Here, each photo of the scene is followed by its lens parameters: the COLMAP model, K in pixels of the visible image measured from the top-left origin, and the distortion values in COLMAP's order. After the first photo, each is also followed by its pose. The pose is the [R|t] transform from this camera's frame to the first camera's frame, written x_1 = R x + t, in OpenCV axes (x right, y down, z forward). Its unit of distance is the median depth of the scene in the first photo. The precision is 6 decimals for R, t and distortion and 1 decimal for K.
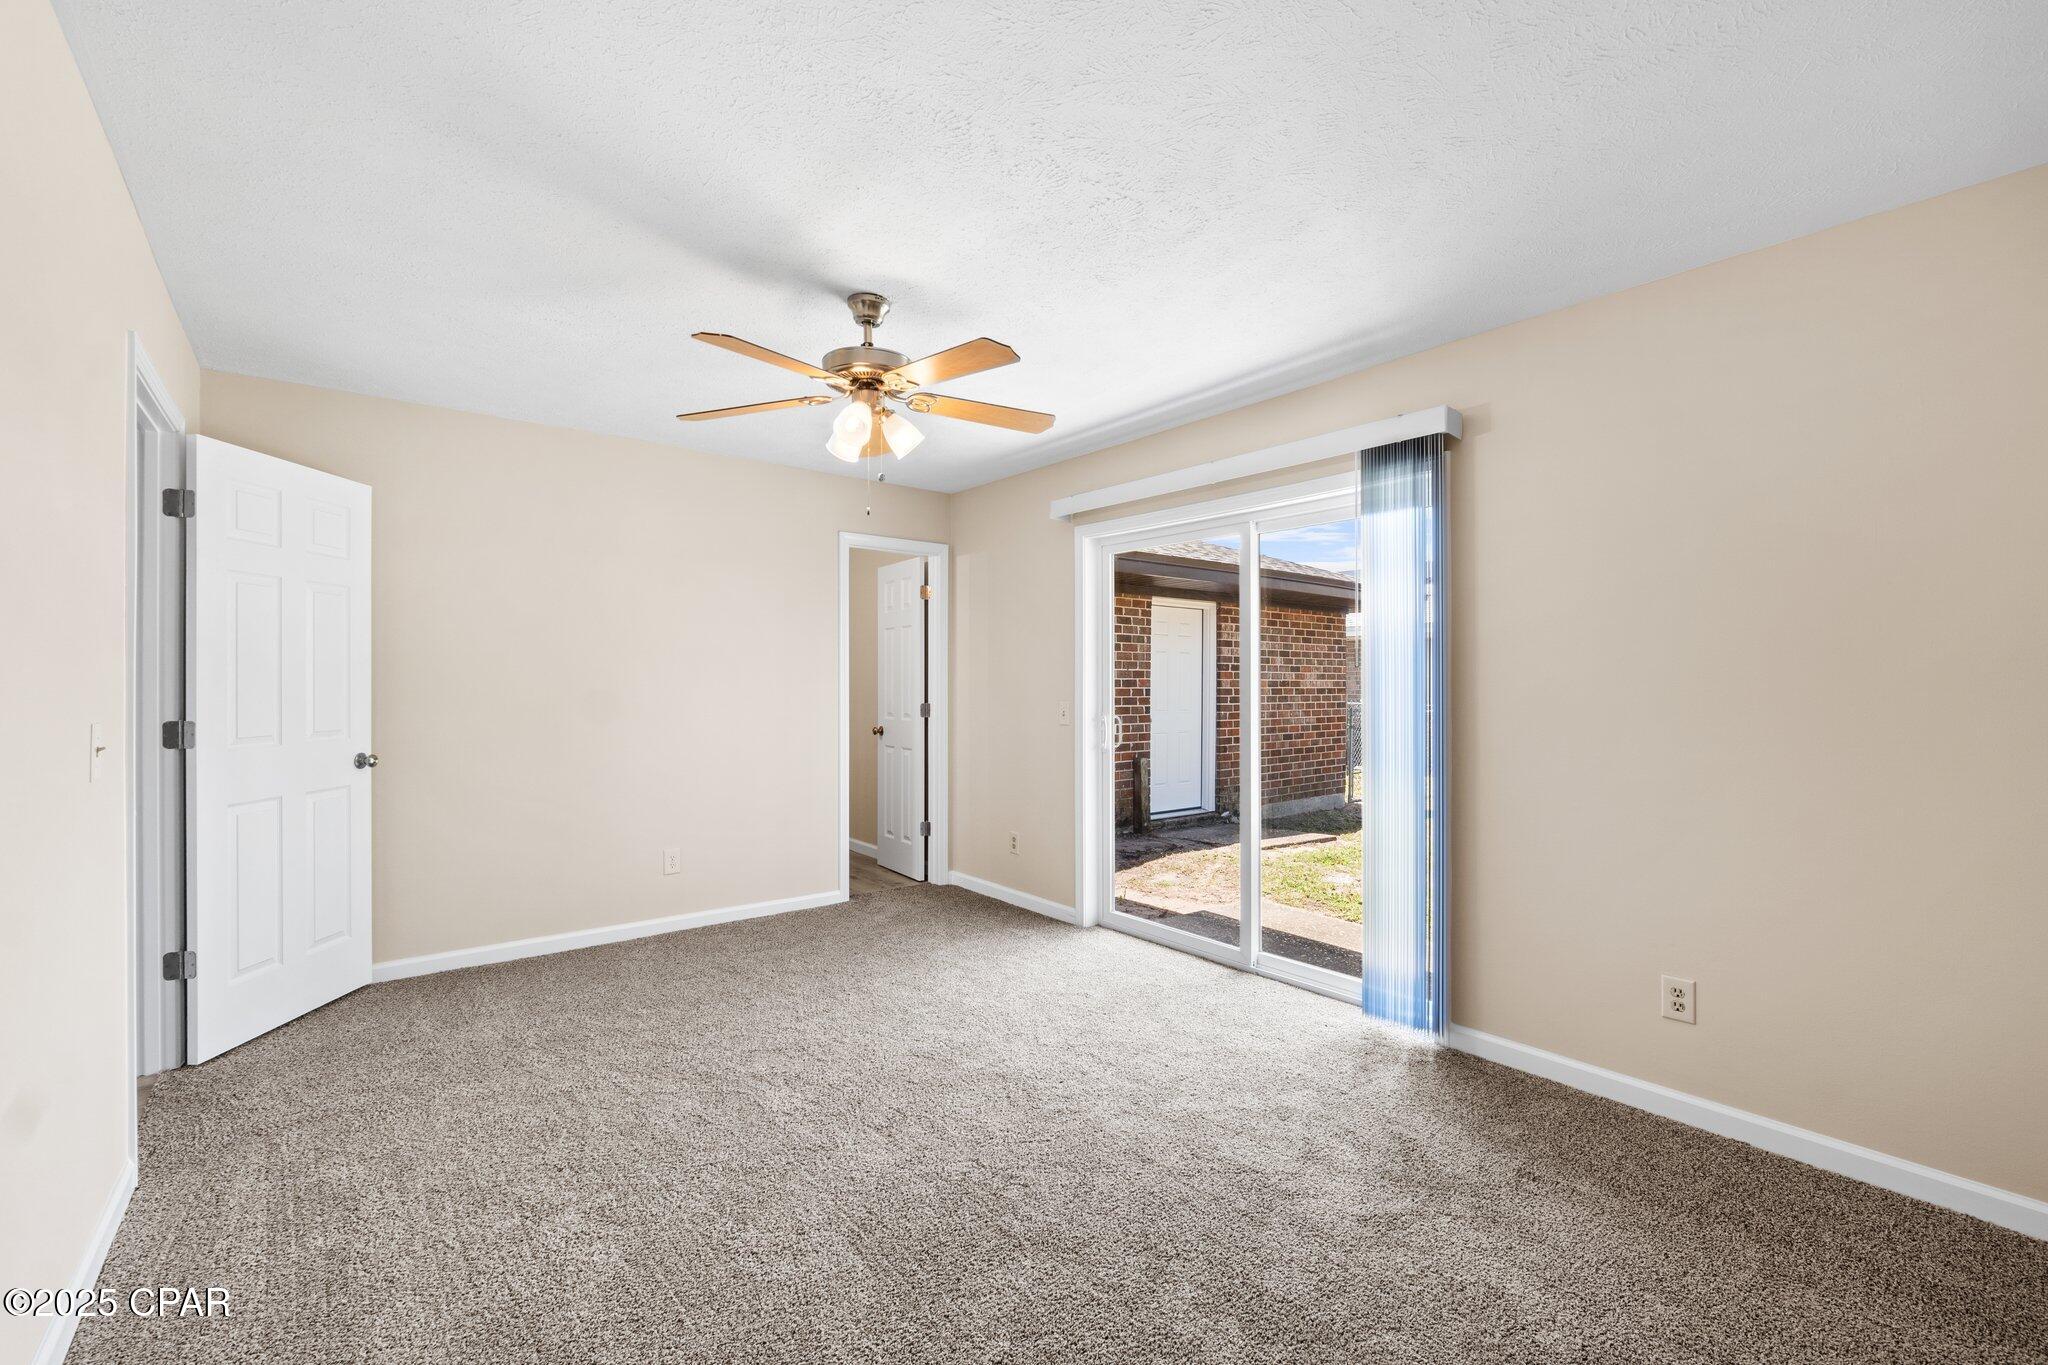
lens RADIAL K [[859.0, 0, 1022.2], [0, 859.0, 680.6], [0, 0, 1]] dist [-0.008624, -0.000113]
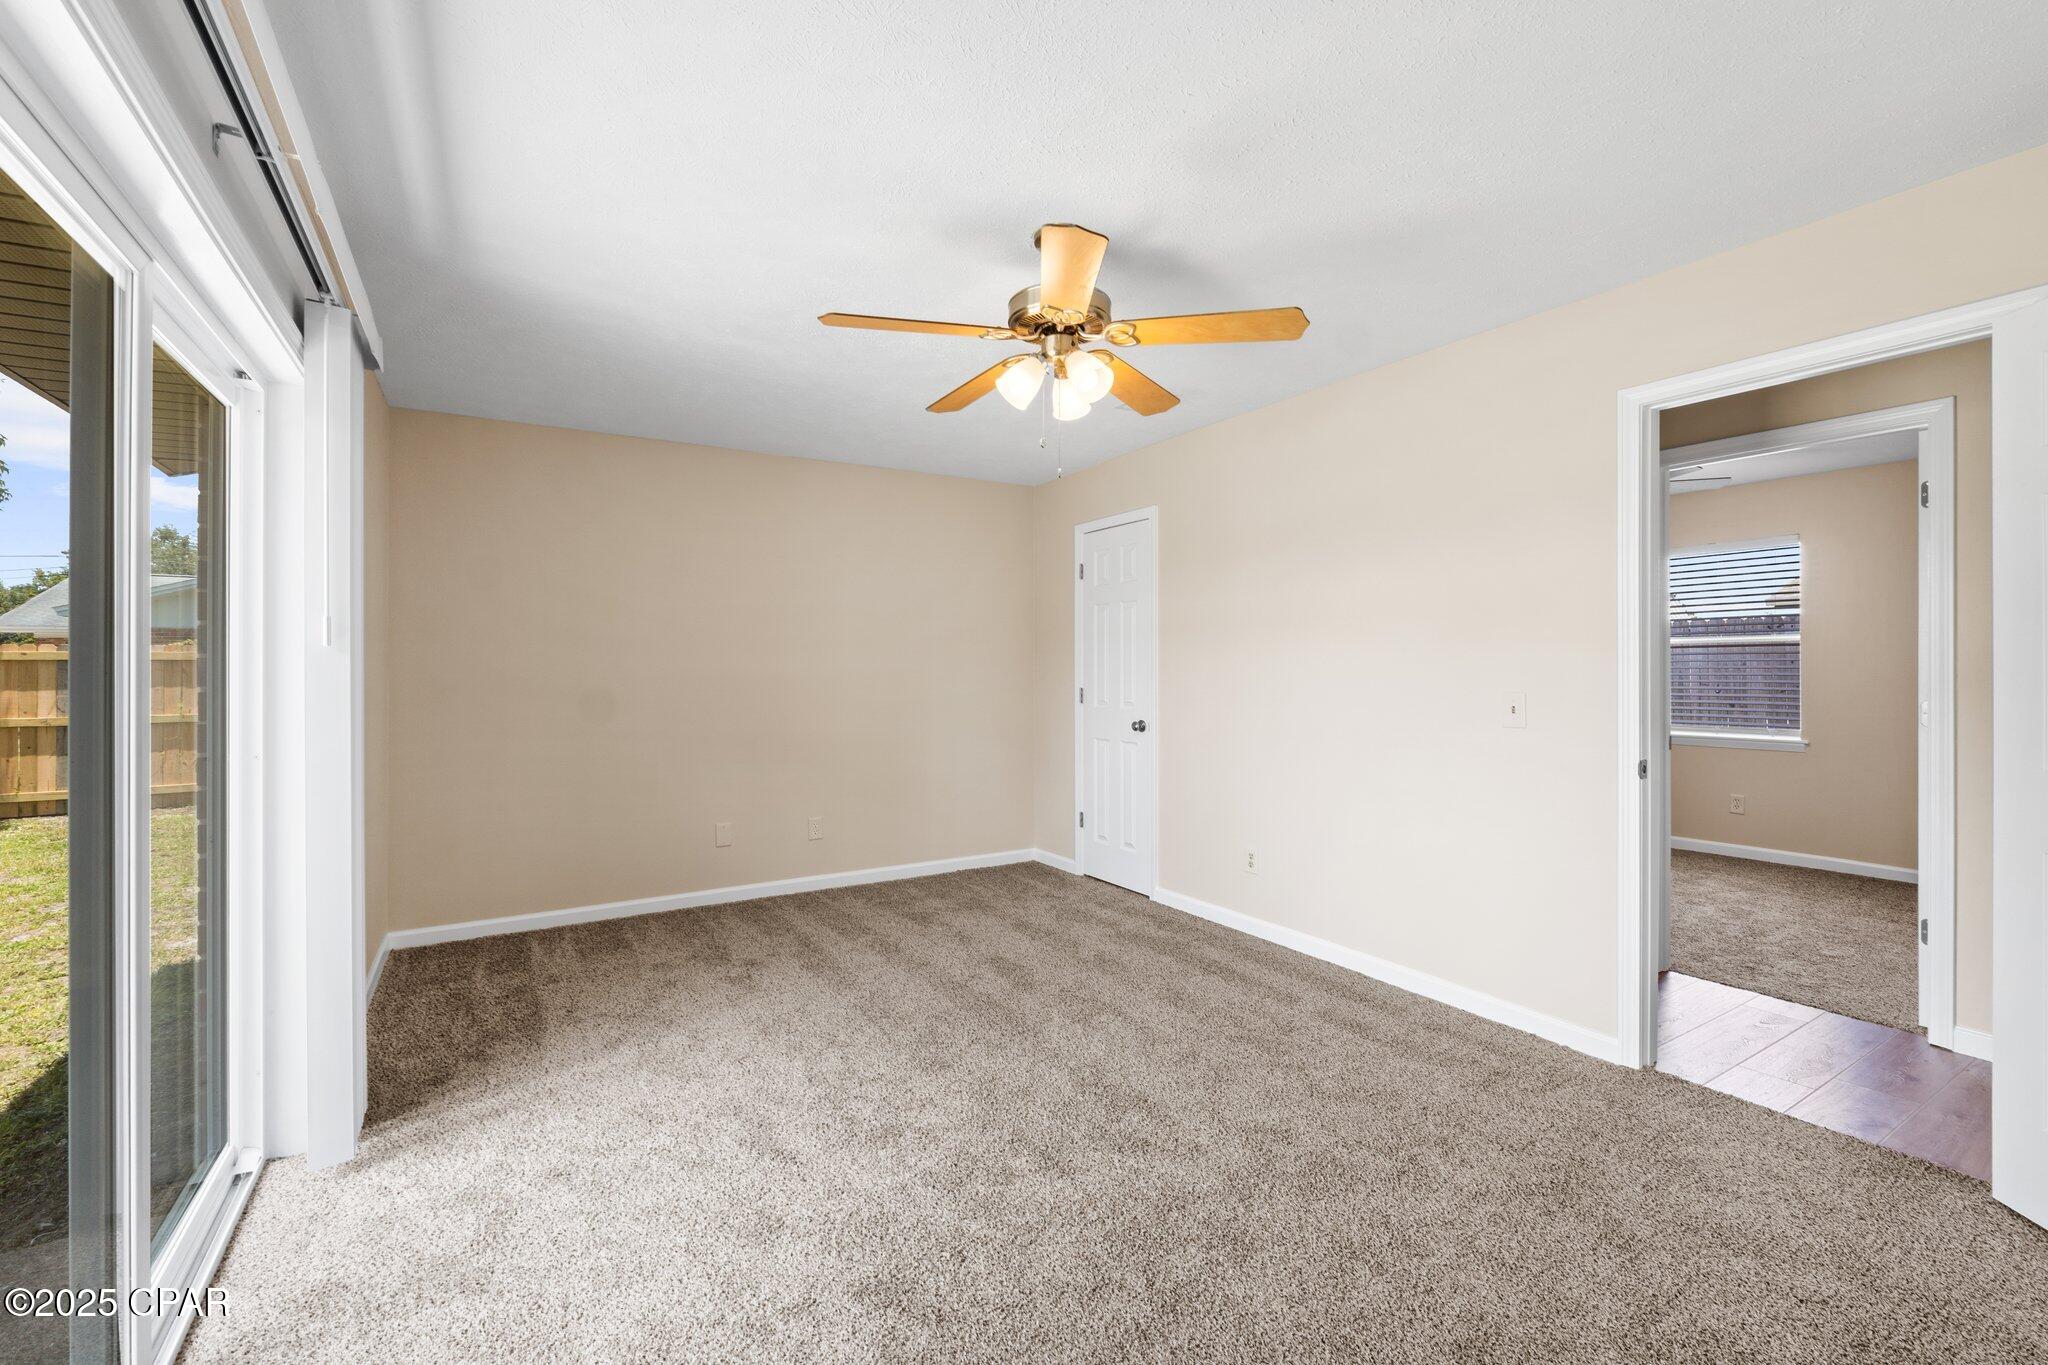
lens RADIAL K [[859.0, 0, 1006.0], [0, 859.0, 674.3], [0, 0, 1]] dist [-0.008624, -0.000113]
pose [[-0.992495, -0.003630, 0.122228, -0.067026], [-0.003380, 0.999992, 0.002245, 0.001831], [-0.122235, 0.001815, -0.992500, 0.545756]]
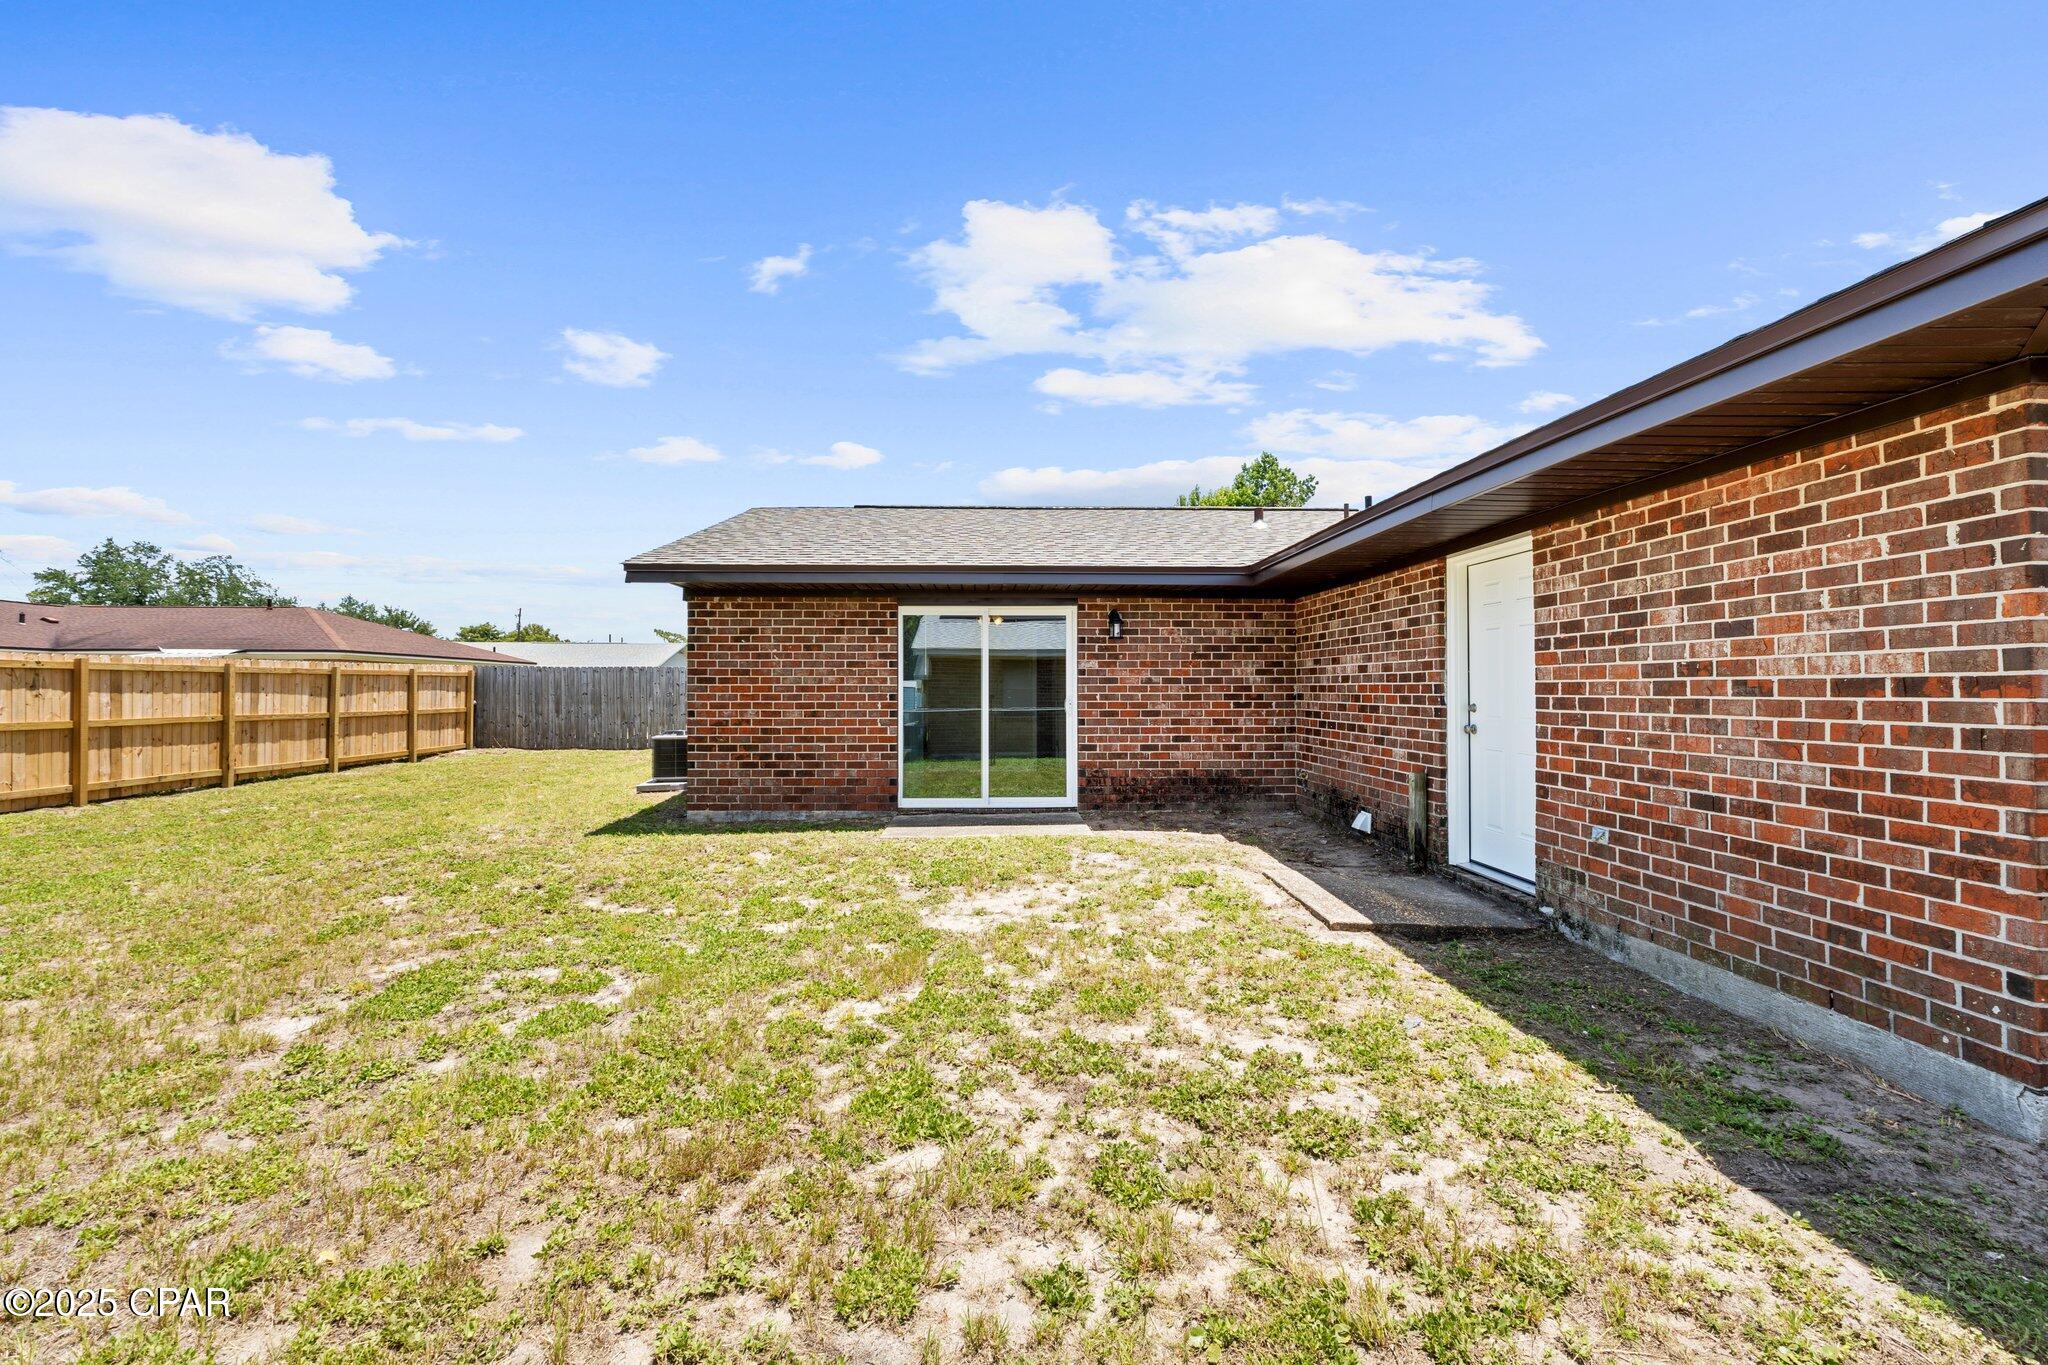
lens RADIAL K [[859.0, 0, 1019.3], [0, 859.0, 681.5], [0, 0, 1]] dist [-0.008624, -0.000113]
pose [[-0.591824, -0.014063, -0.805944, 0.826087], [-0.002948, 0.999879, -0.015282, 0.016825], [0.806062, -0.006669, -0.591794, 0.990027]]
